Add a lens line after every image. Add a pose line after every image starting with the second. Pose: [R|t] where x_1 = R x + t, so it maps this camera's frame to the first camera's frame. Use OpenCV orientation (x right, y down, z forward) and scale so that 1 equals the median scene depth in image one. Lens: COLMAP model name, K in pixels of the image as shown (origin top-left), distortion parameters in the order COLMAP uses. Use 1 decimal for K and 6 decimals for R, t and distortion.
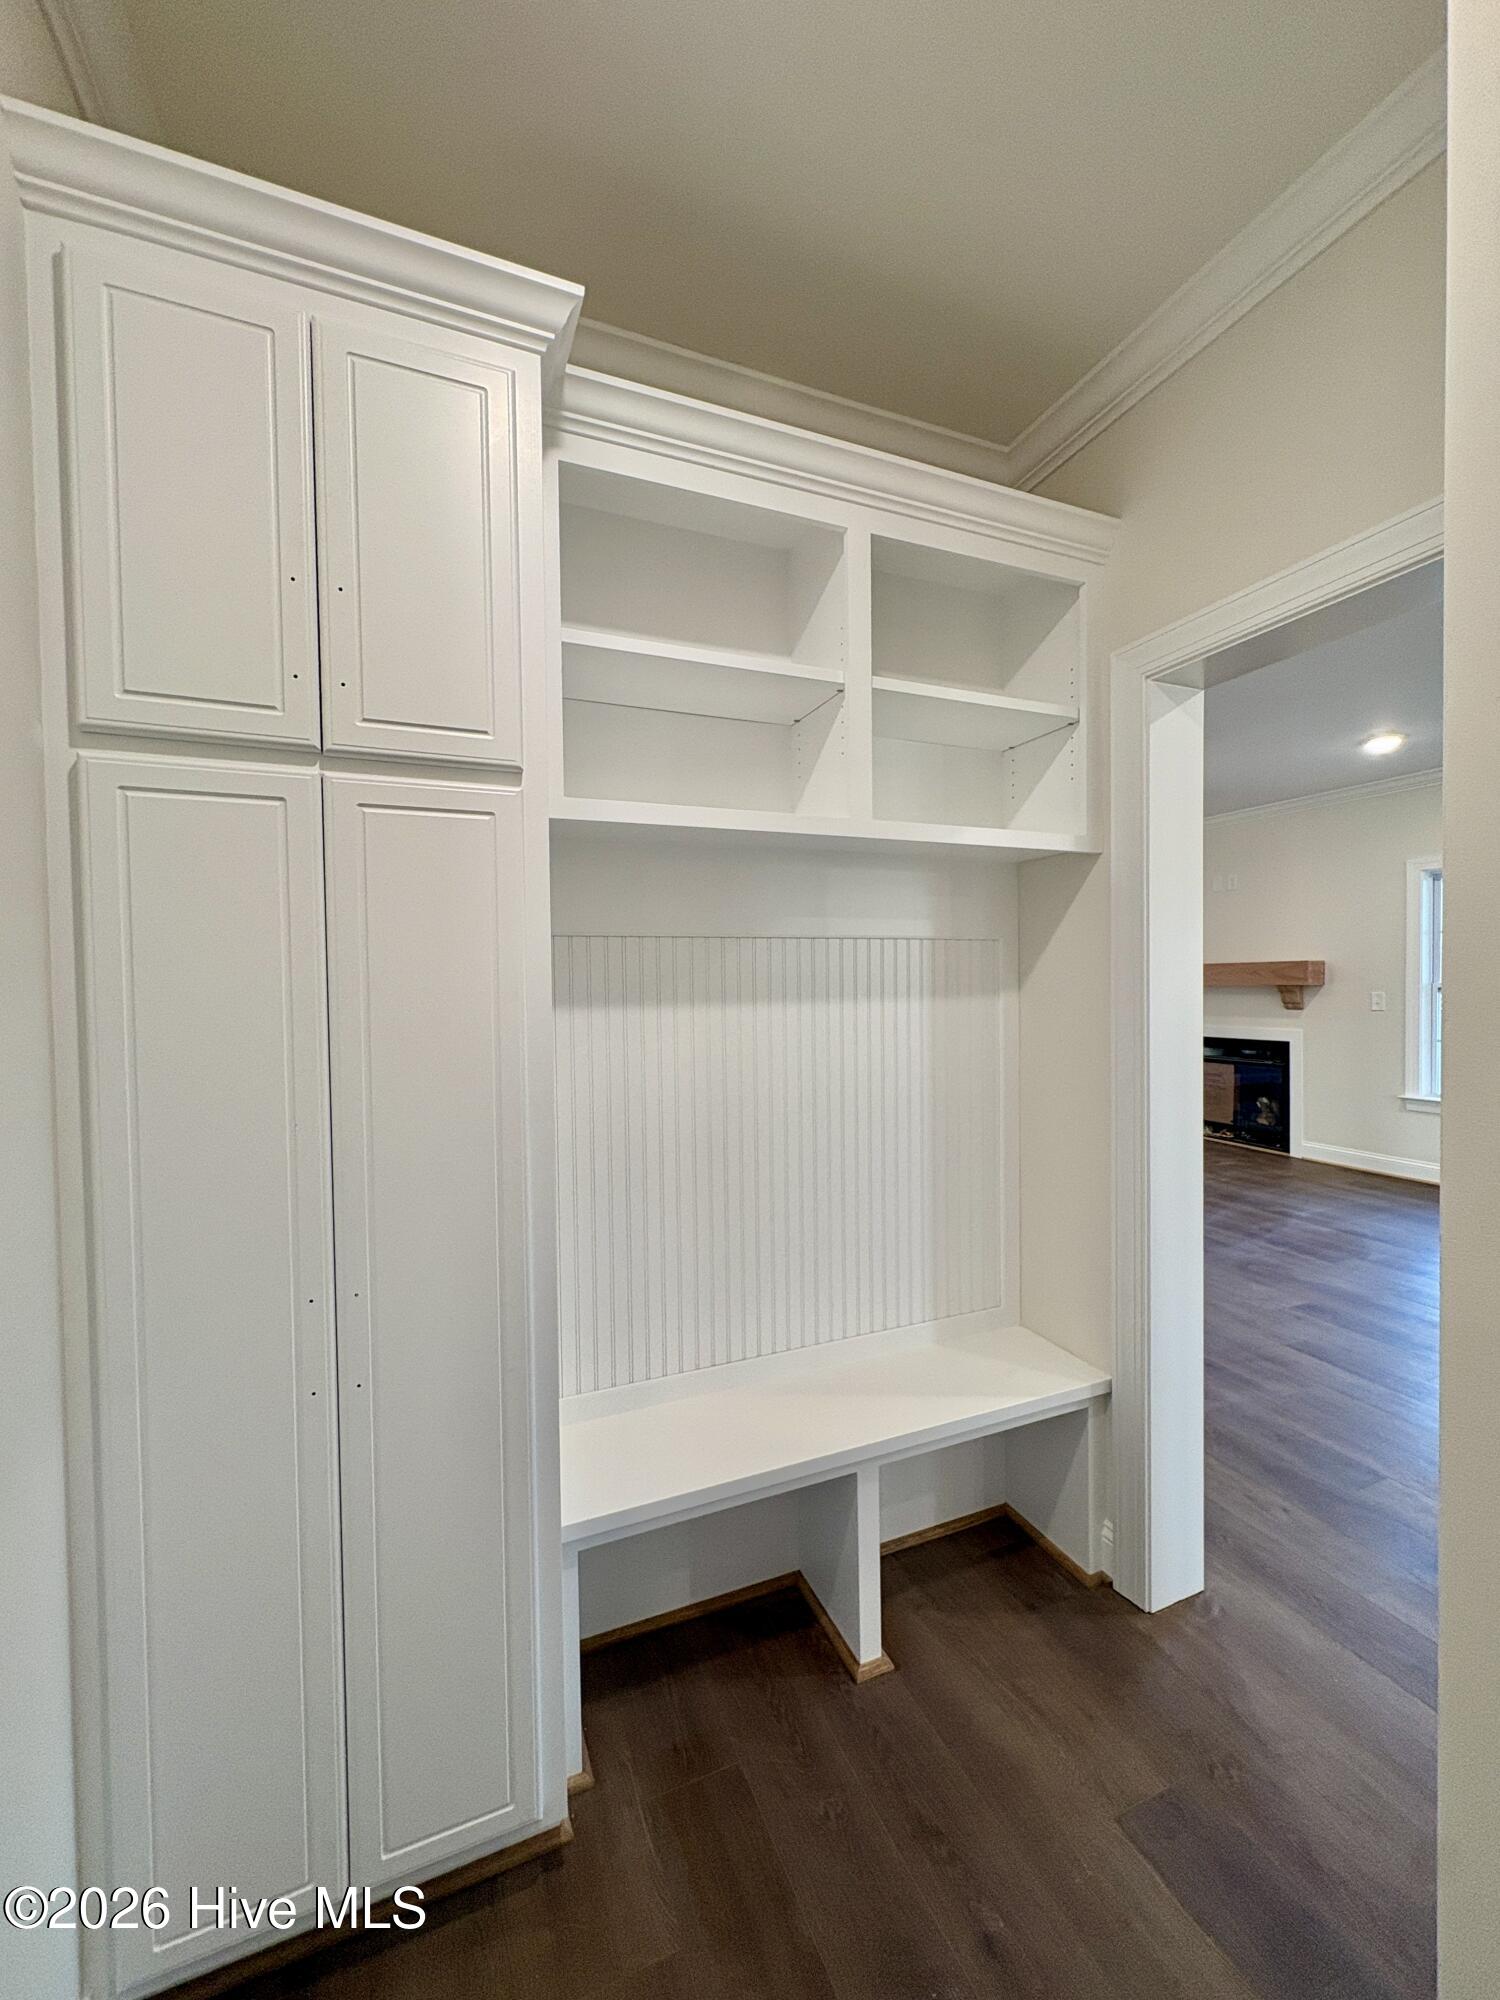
lens RADIAL K [[794.2, 0, 757.1], [0, 794.2, 1004.4], [0, 0, 1]] dist [0.001545, -0.000160]
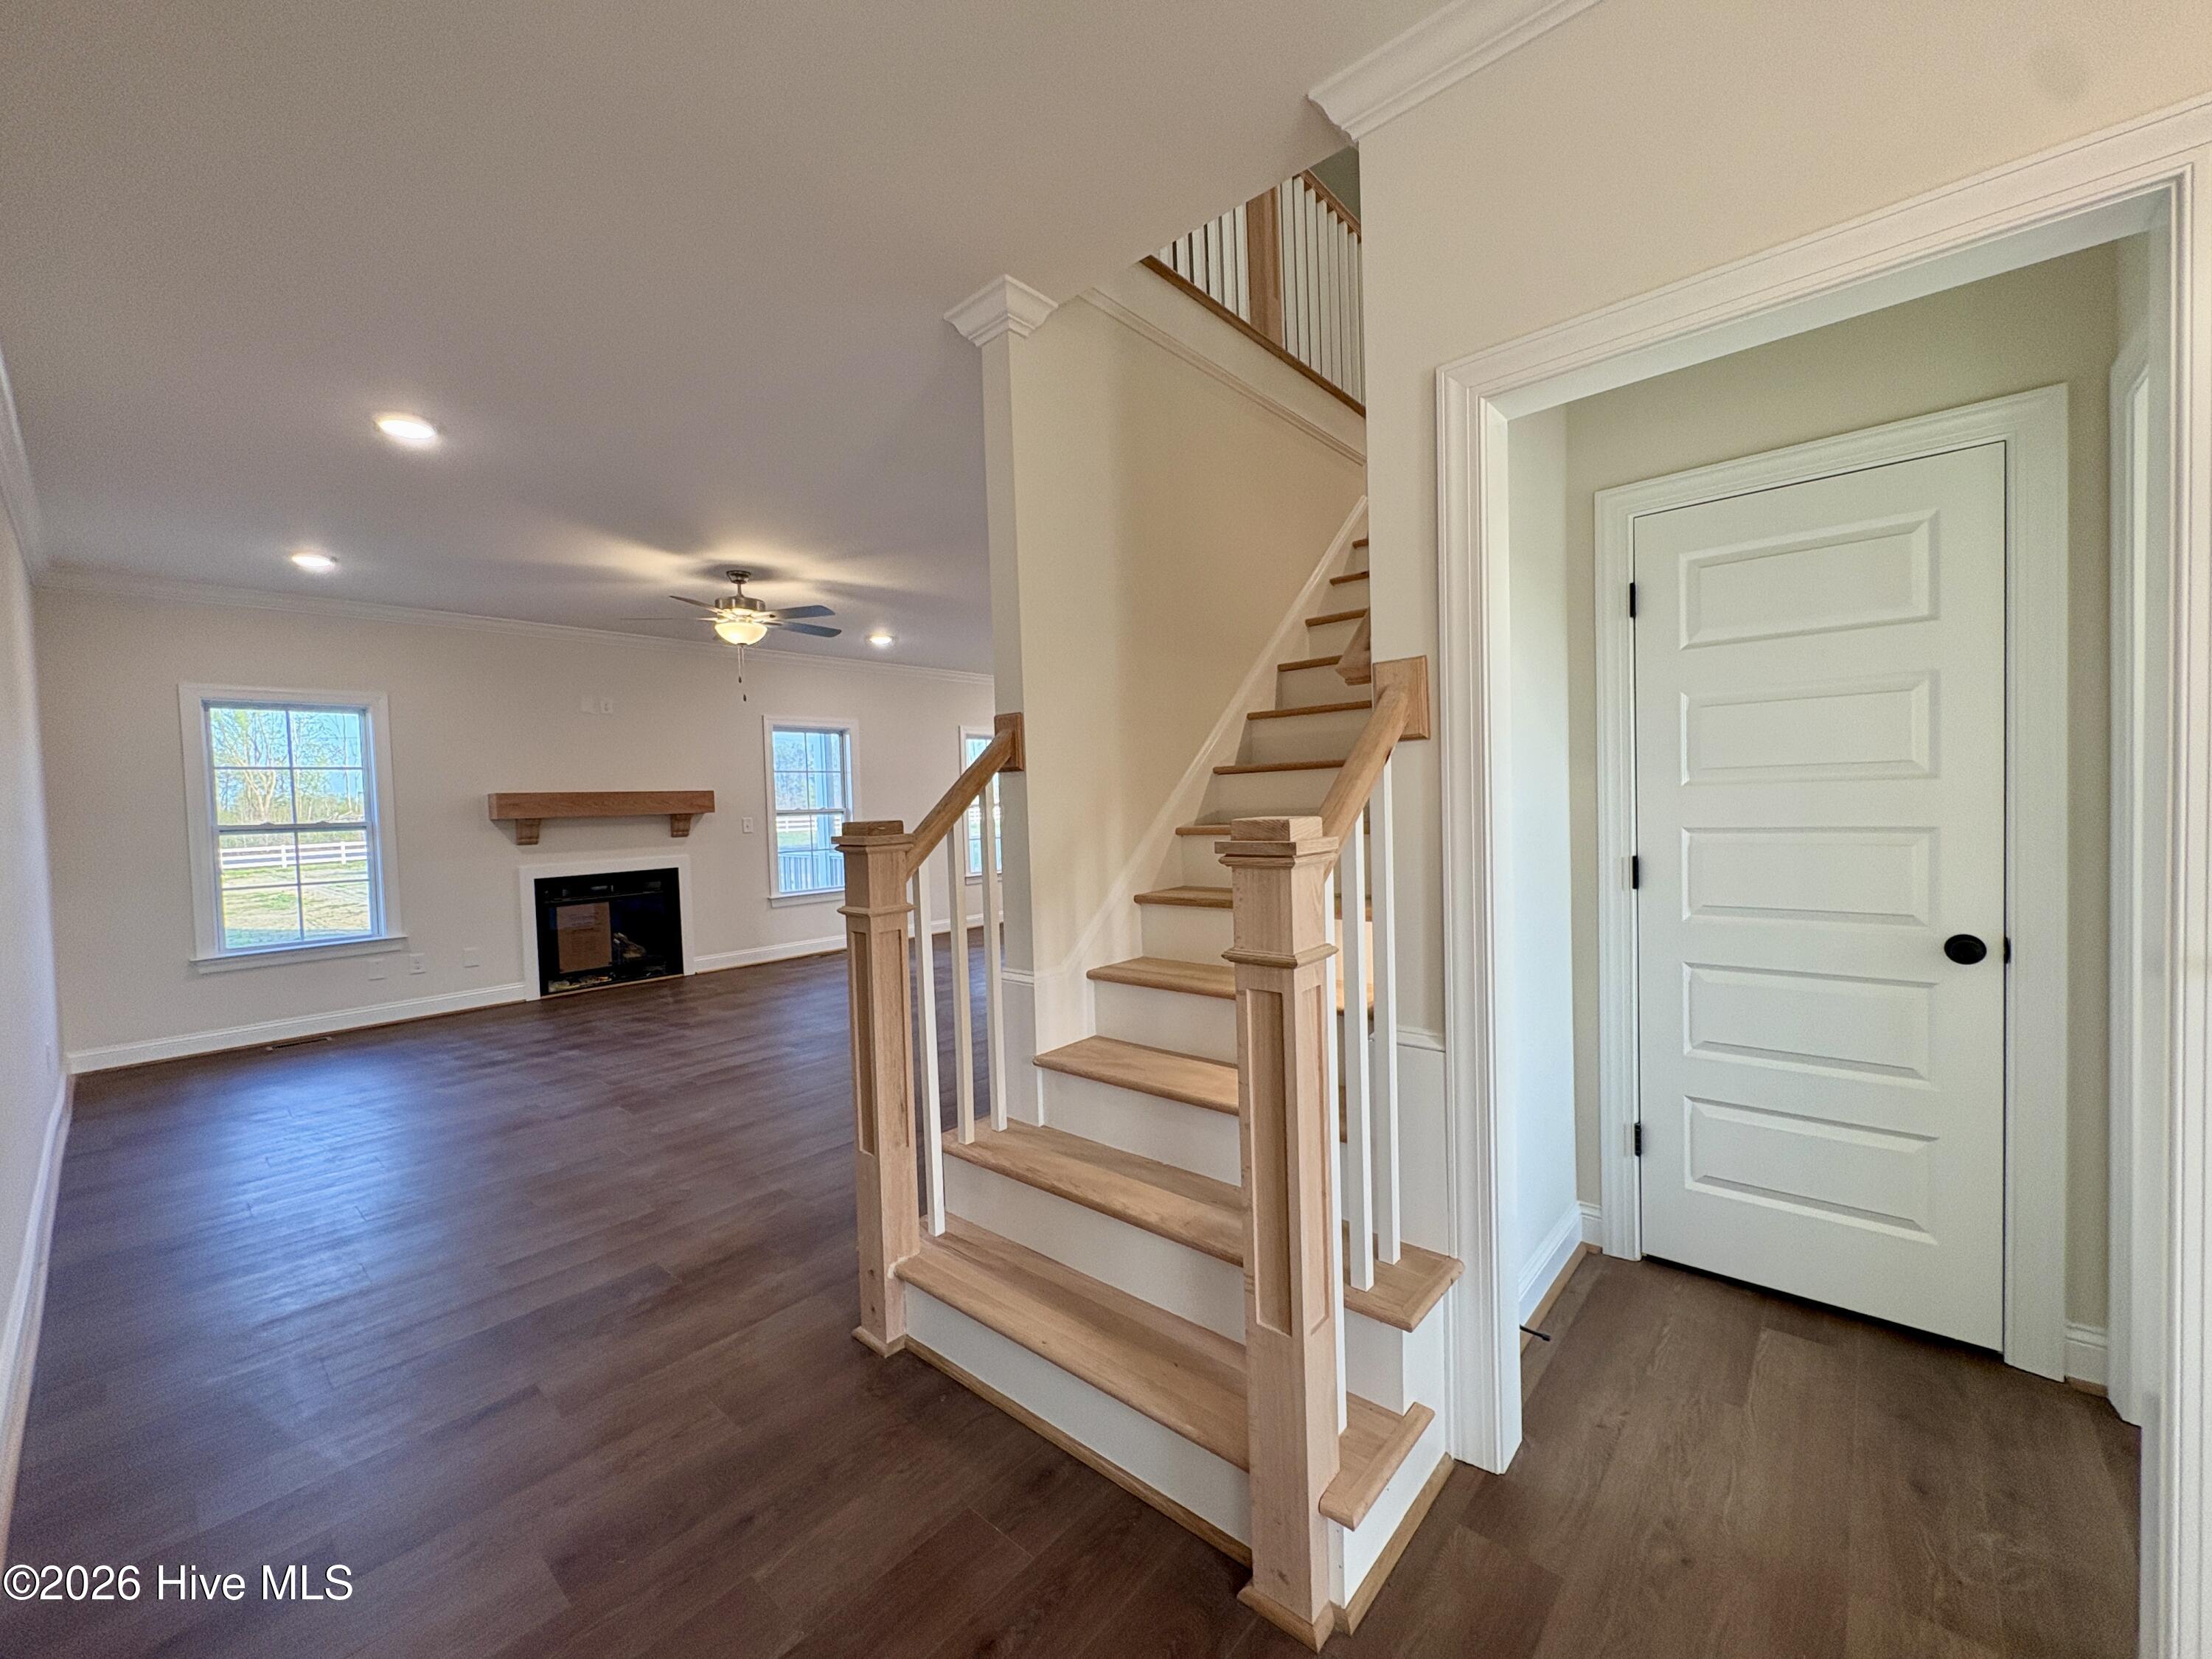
lens RADIAL K [[878.4, 0, 1095.6], [0, 878.4, 824.8], [0, 0, 1]] dist [0.001545, -0.000160]
pose [[-0.428062, 0.005232, 0.903734, -0.633680], [0.061004, 0.997870, 0.023118, -0.002992], [-0.901688, 0.065027, -0.427469, 1.005566]]
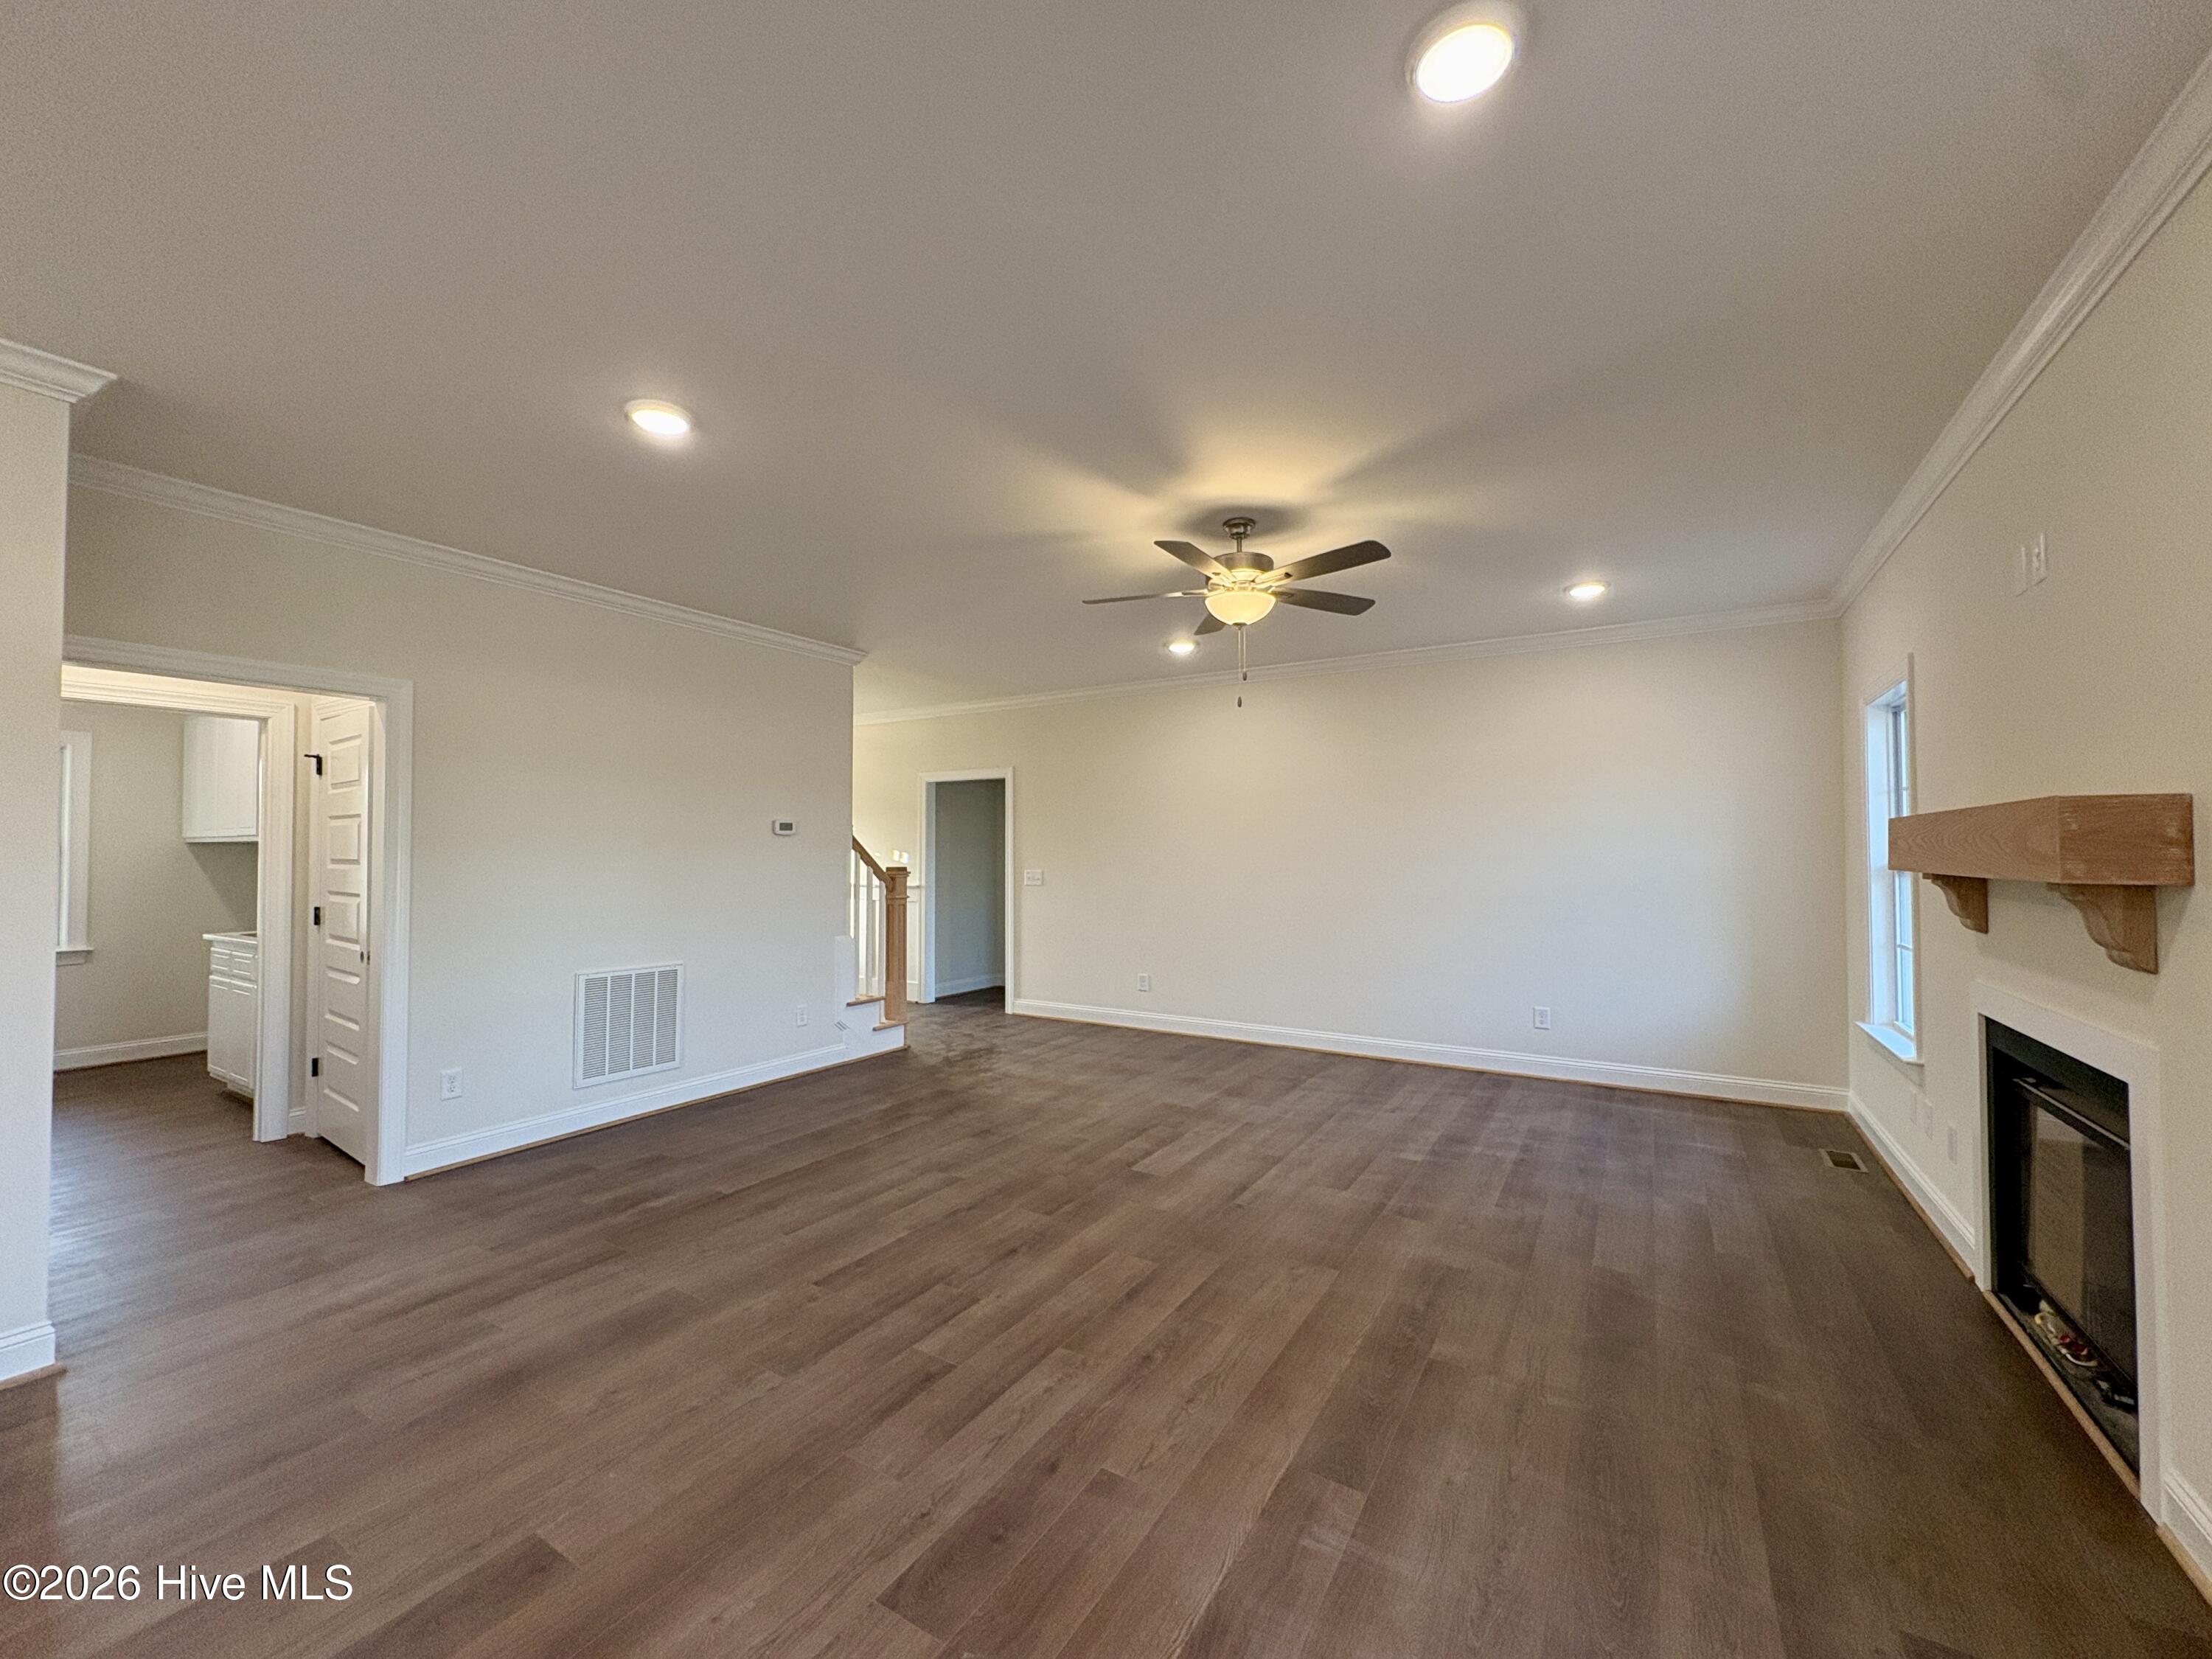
lens RADIAL K [[878.4, 0, 1105.2], [0, 878.4, 831.6], [0, 0, 1]] dist [0.001545, -0.000160]
pose [[0.579470, -0.004356, -0.814982, 0.721529], [-0.027709, 0.999302, -0.025043, -0.024749], [0.814522, 0.037094, 0.578945, 0.528742]]
